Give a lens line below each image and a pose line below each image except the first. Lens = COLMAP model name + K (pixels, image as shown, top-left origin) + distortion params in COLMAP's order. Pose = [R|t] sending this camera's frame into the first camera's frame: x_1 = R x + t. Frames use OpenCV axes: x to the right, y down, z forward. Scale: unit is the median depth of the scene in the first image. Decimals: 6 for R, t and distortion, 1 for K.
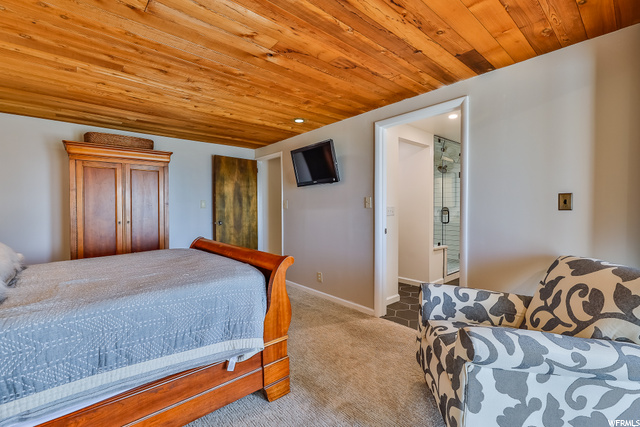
lens RADIAL K [[285.2, 0, 317.6], [0, 285.2, 211.0], [0, 0, 1]] dist [0.004290, -0.000908]
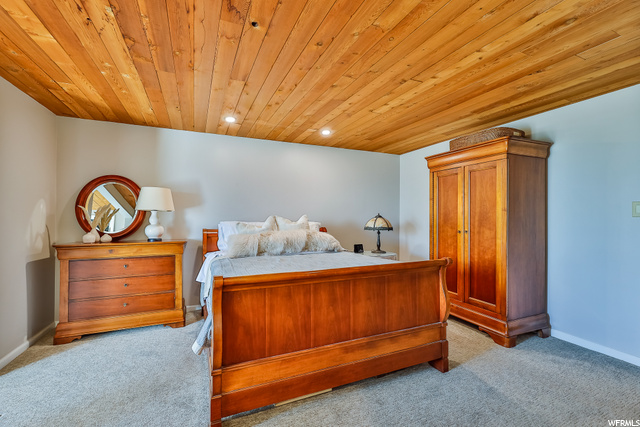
lens RADIAL K [[285.2, 0, 317.8], [0, 285.2, 210.6], [0, 0, 1]] dist [0.004290, -0.000908]
pose [[-0.314000, 0.001098, -0.949422, 0.340238], [-0.015616, 0.999858, 0.006320, -0.028438], [0.949294, 0.016810, -0.313939, 0.919917]]
